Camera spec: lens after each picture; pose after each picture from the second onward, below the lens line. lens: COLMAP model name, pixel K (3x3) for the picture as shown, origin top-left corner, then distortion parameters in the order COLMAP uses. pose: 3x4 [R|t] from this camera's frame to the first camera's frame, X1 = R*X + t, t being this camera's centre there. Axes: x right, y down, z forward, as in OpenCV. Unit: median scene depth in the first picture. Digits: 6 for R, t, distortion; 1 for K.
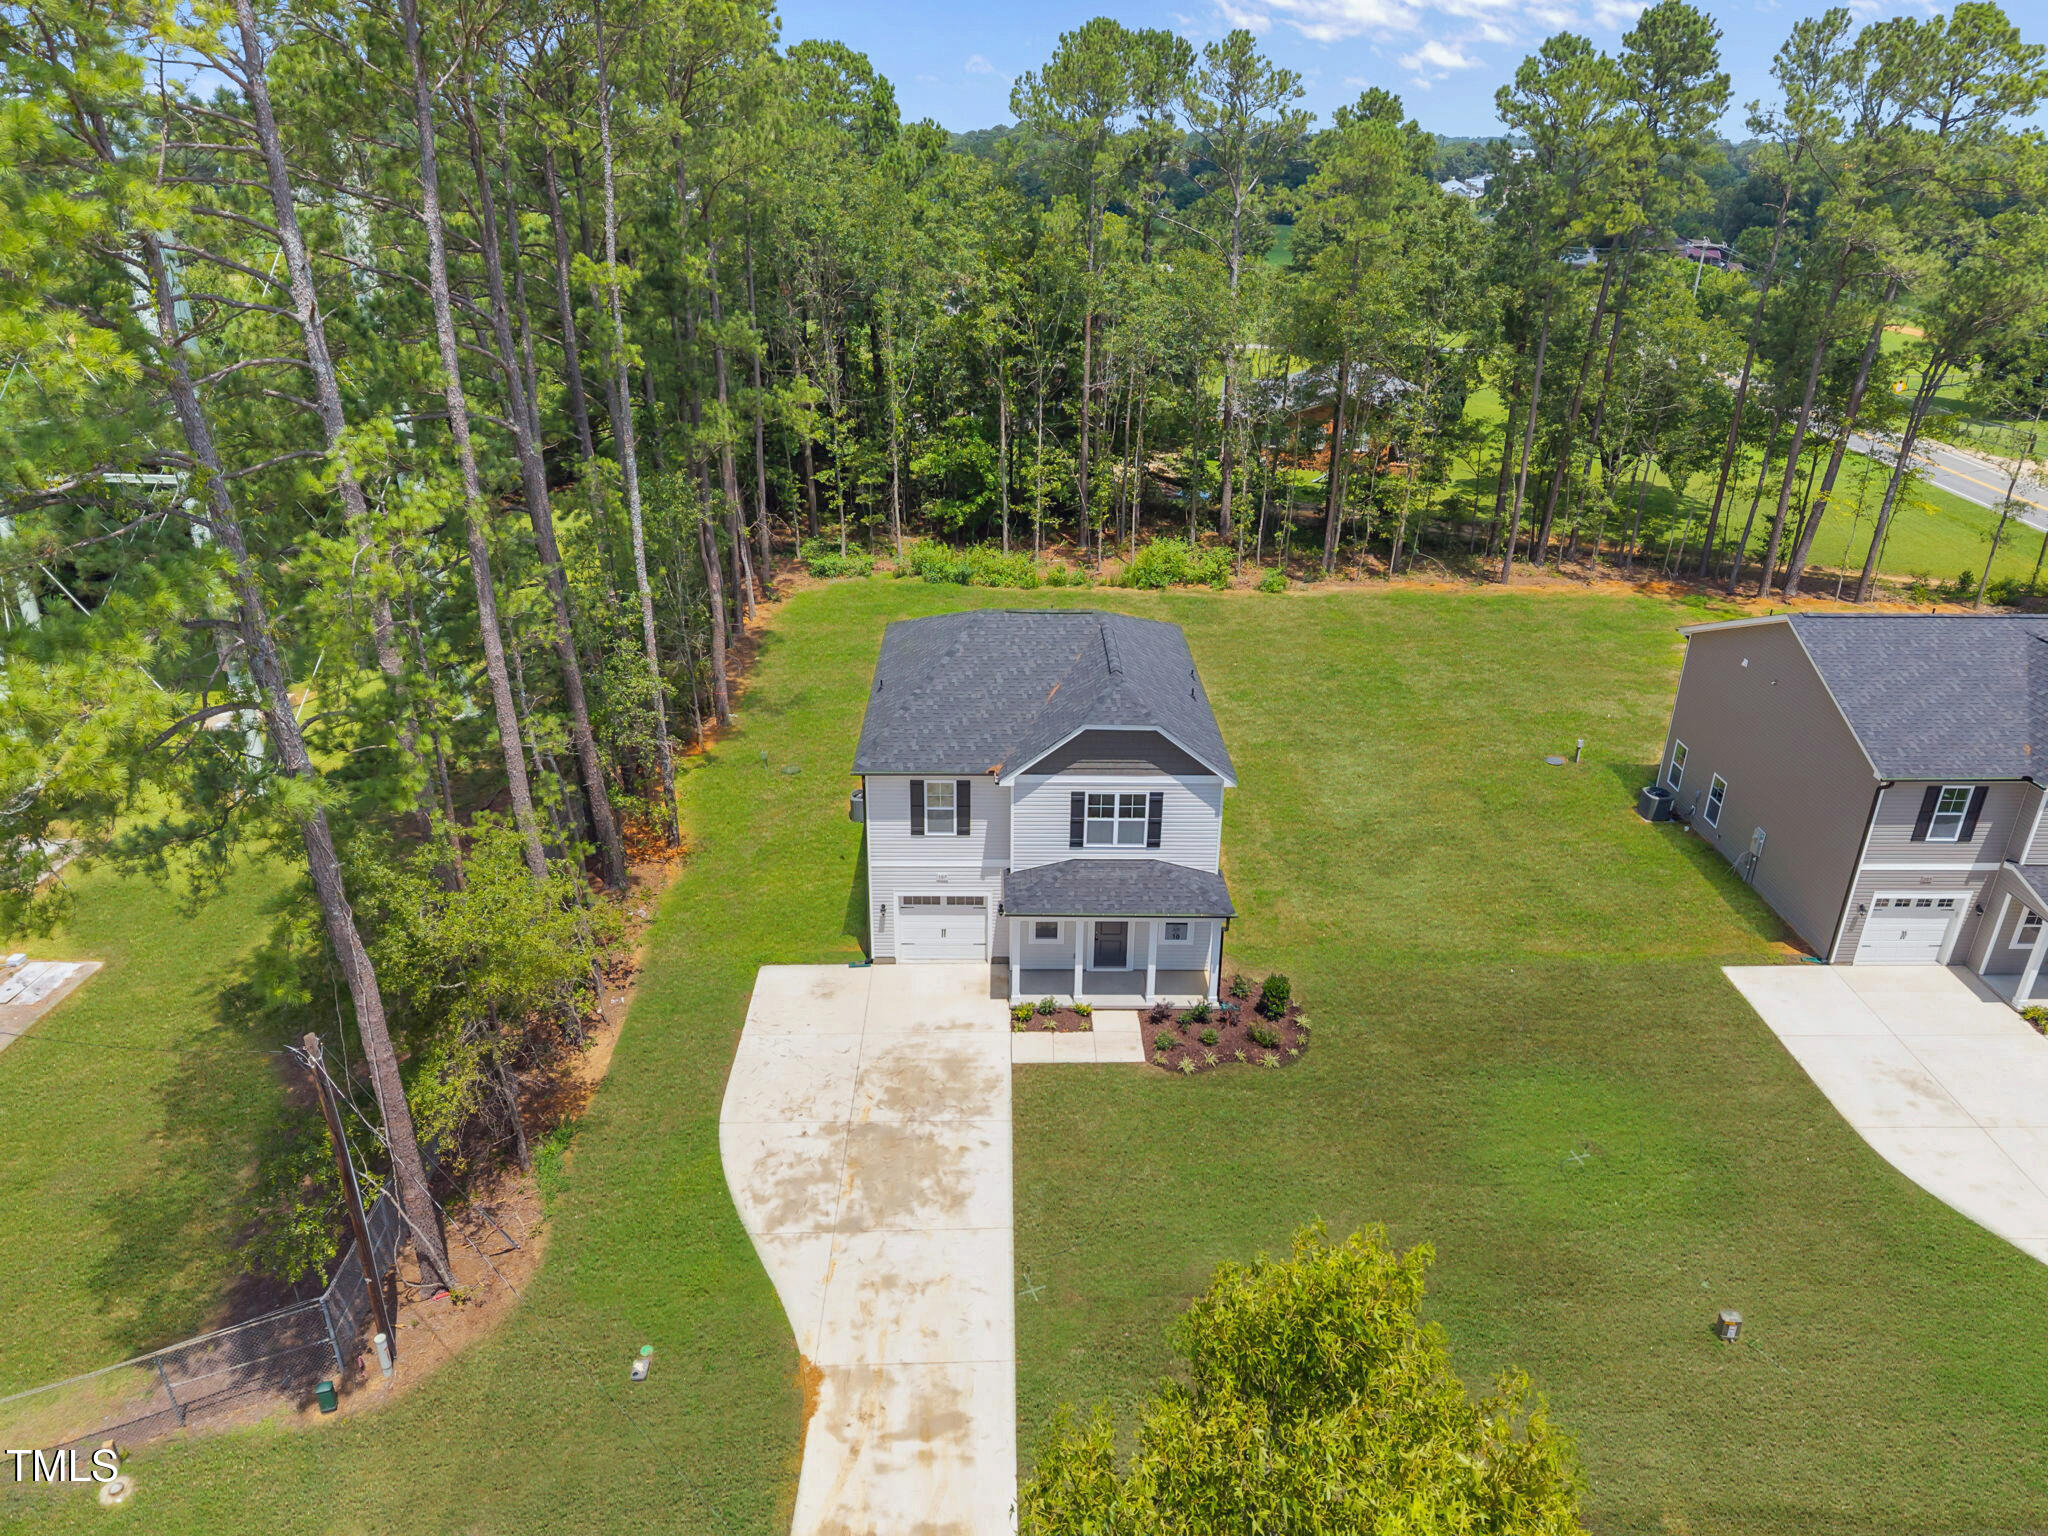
lens RADIAL K [[1356.7, 0, 1033.5], [0, 1356.7, 763.8], [0, 0, 1]] dist [-0.000912, -0.002306]
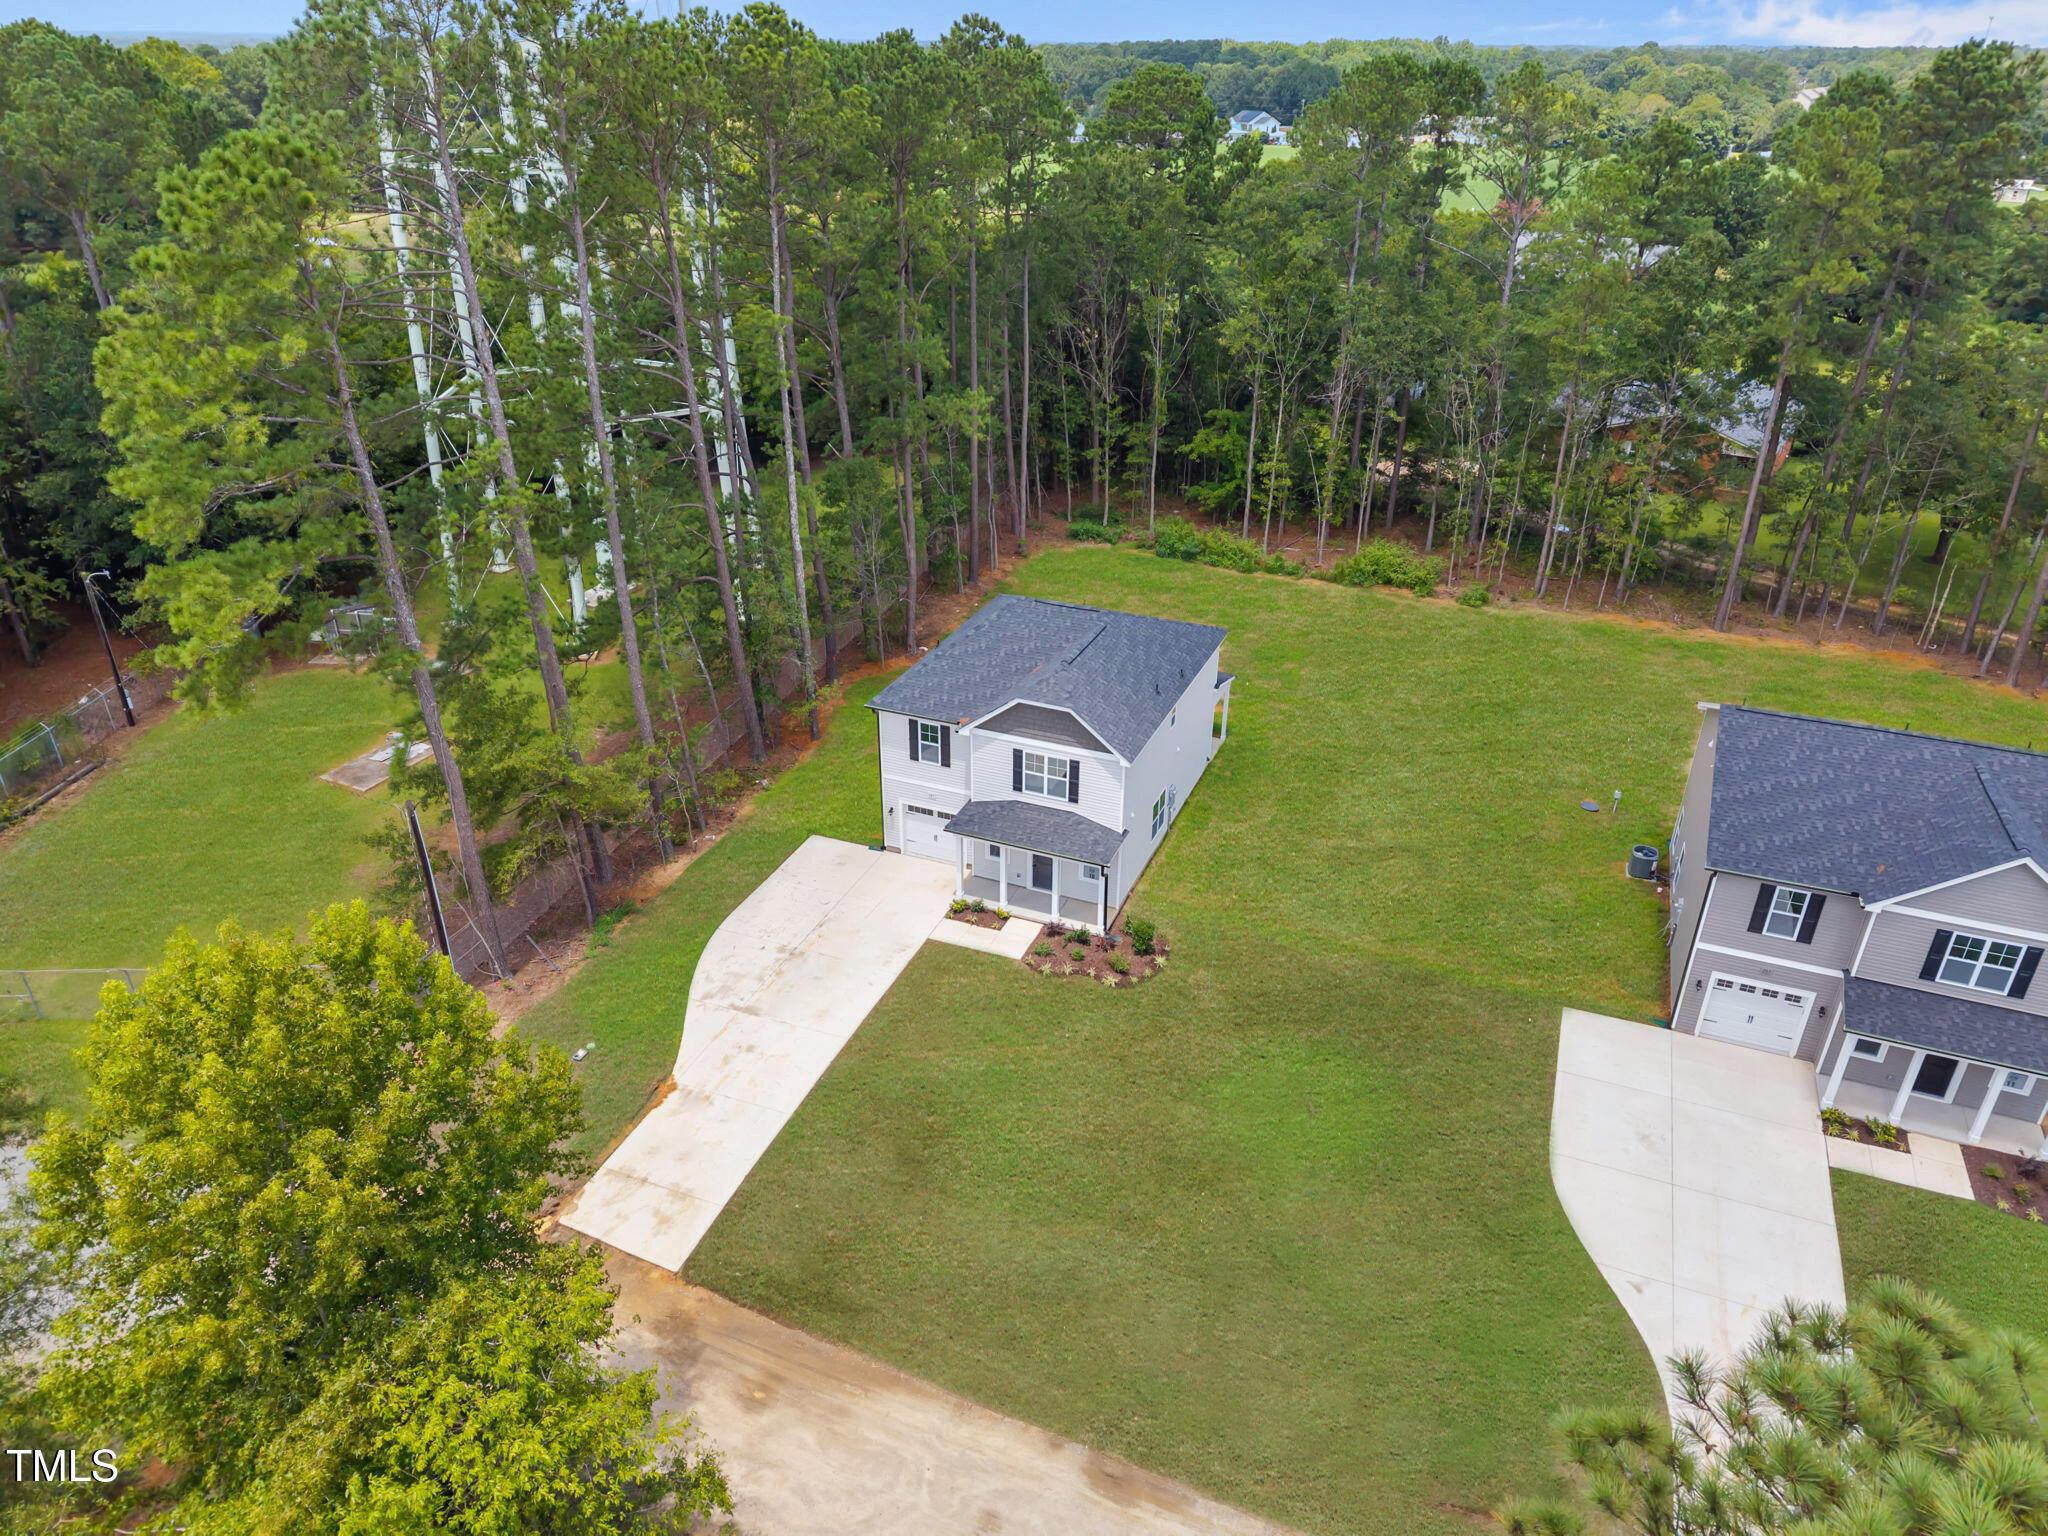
lens RADIAL K [[1356.7, 0, 1033.5], [0, 1356.7, 763.8], [0, 0, 1]] dist [-0.000912, -0.002306]
pose [[0.919440, 0.178910, -0.350172, 0.490196], [-0.160341, 0.983685, 0.081582, -0.071619], [0.359055, -0.018863, 0.933126, -0.203124]]
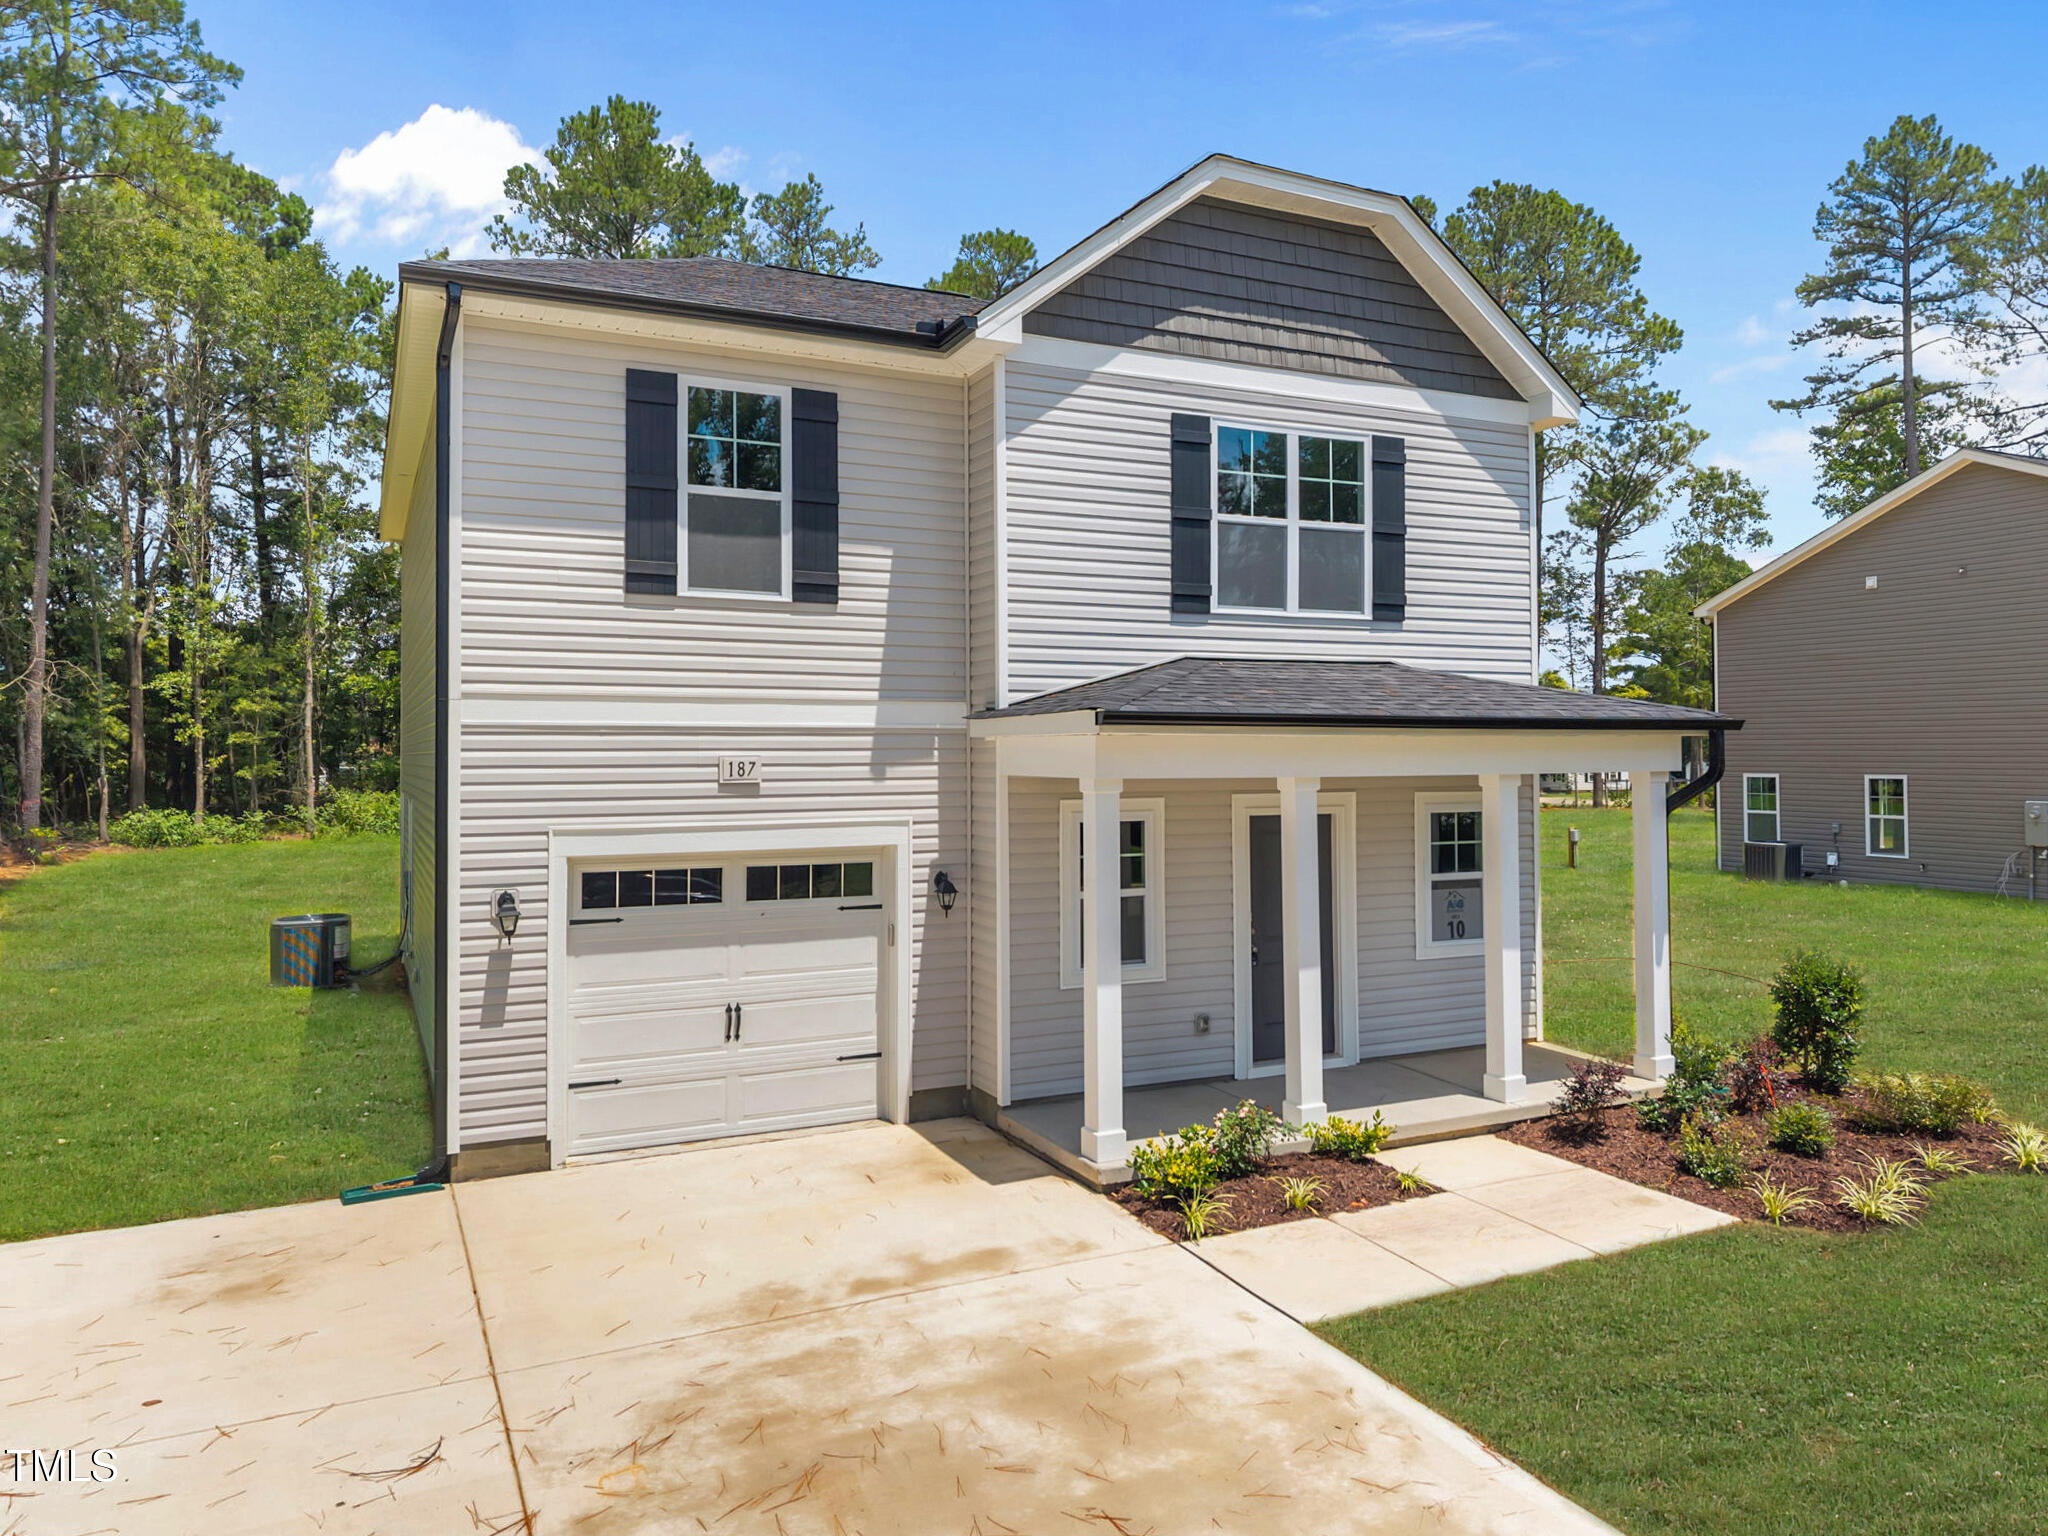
lens RADIAL K [[1356.7, 0, 1033.5], [0, 1356.7, 763.8], [0, 0, 1]] dist [-0.000912, -0.002306]
pose [[0.903298, -0.010944, 0.428875, -0.133058], [0.192036, 0.904246, -0.381393, 0.201469], [-0.383634, 0.426871, 0.818905, 0.765110]]
